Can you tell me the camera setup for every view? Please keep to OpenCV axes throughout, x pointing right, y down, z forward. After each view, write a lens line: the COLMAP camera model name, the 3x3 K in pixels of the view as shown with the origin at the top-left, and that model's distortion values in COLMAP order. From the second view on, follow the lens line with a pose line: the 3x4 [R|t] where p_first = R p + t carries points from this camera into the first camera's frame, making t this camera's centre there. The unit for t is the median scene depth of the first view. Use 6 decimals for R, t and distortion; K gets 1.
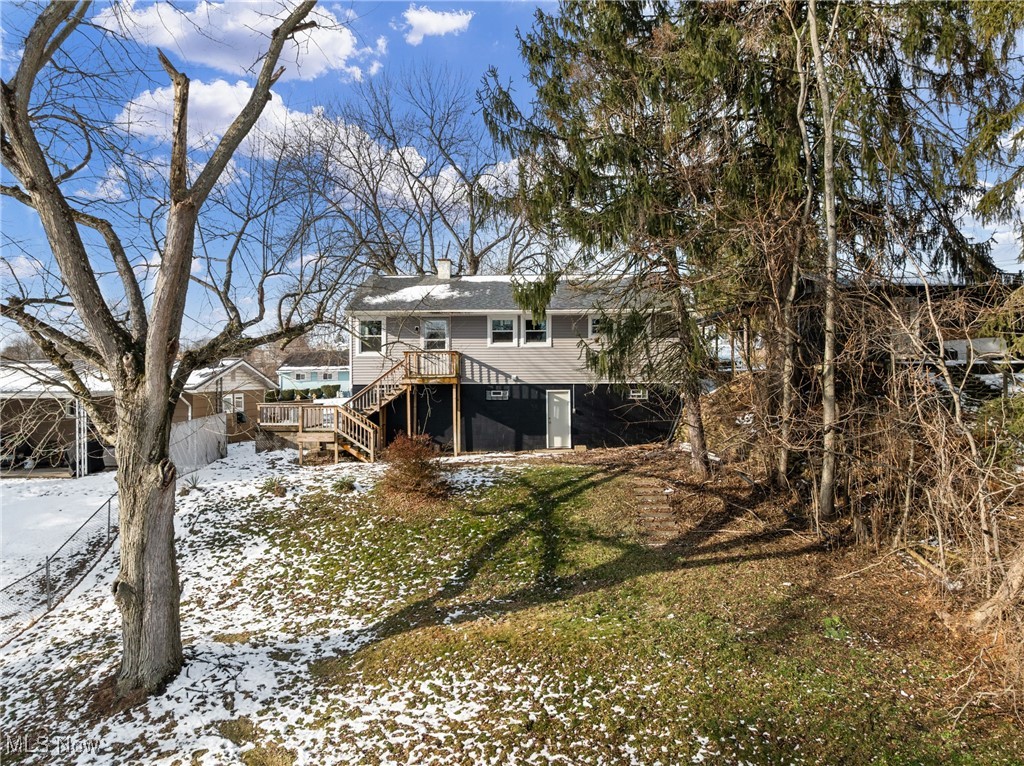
lens RADIAL K [[714.7, 0, 512.0], [0, 714.7, 383.0], [0, 0, 1]] dist [0.043433, -0.000771]
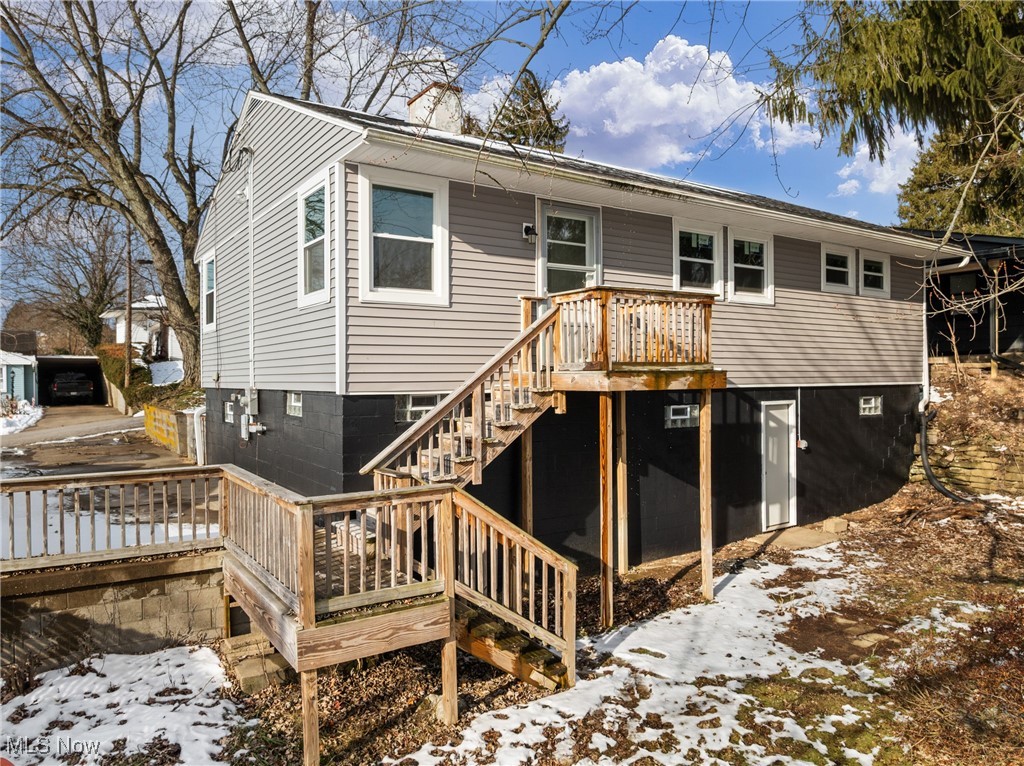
lens RADIAL K [[714.7, 0, 512.0], [0, 714.7, 383.0], [0, 0, 1]] dist [0.043433, -0.000771]
pose [[0.807531, -0.003163, 0.589817, -0.343336], [0.002886, 0.999995, 0.001410, -0.002982], [-0.589818, 0.000564, 0.807536, 0.730810]]
